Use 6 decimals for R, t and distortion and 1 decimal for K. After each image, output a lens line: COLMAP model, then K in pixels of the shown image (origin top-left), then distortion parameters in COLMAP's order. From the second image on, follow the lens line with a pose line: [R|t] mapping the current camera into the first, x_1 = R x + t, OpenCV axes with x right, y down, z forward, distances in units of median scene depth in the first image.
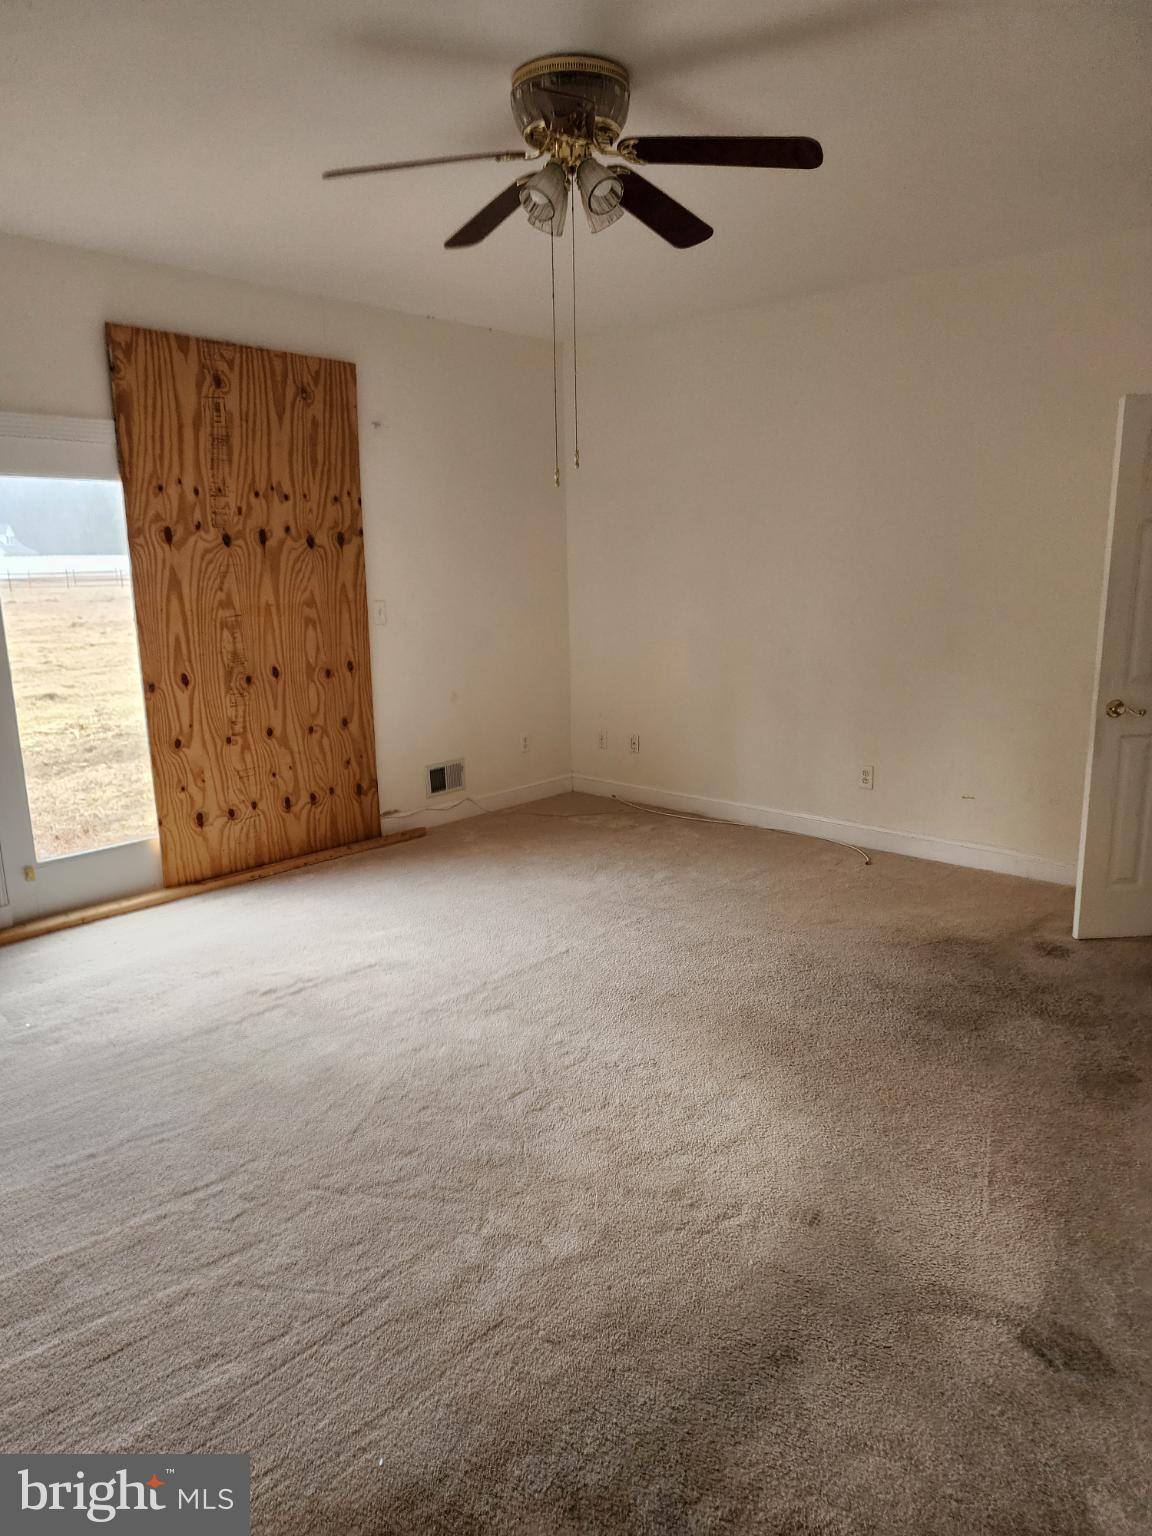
lens RADIAL K [[1039.5, 0, 580.0], [0, 1039.5, 774.1], [0, 0, 1]] dist [0.058137, -0.037080]
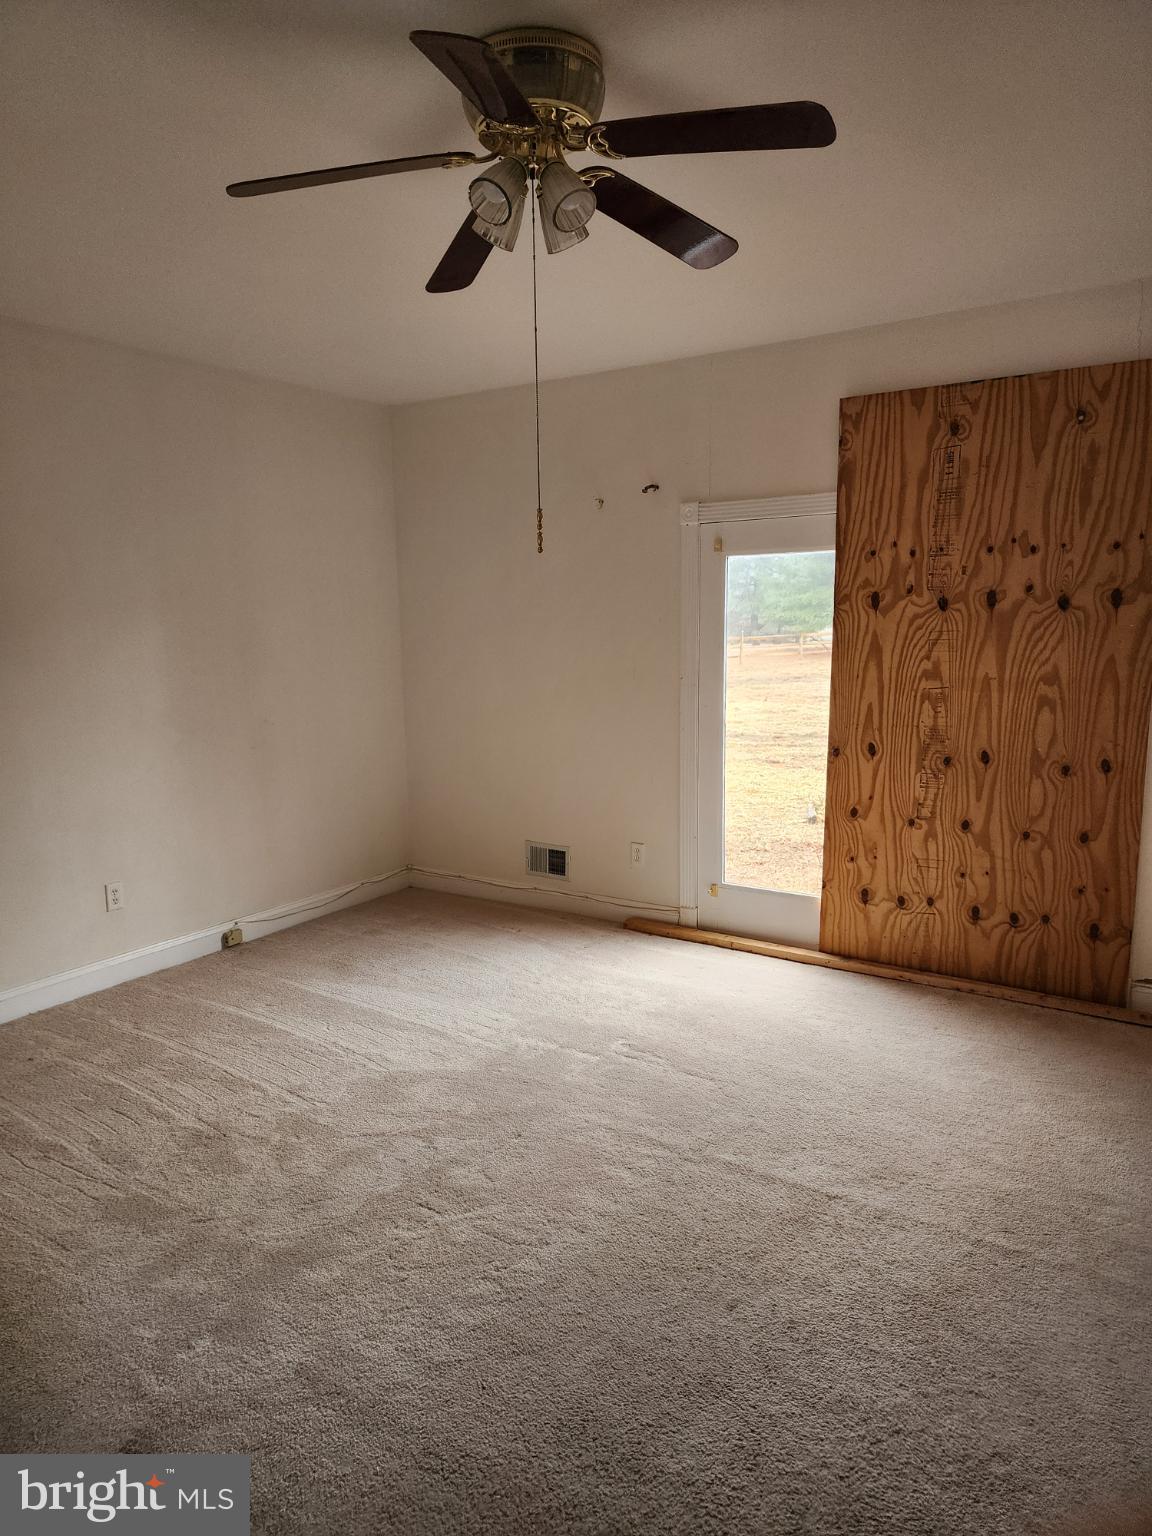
lens RADIAL K [[1039.5, 0, 580.0], [0, 1039.5, 774.1], [0, 0, 1]] dist [0.058137, -0.037080]
pose [[0.151097, 0.156191, -0.976102, 0.501063], [-0.196432, 0.972491, 0.125206, -0.130593], [0.968806, 0.172819, 0.177621, 0.556047]]
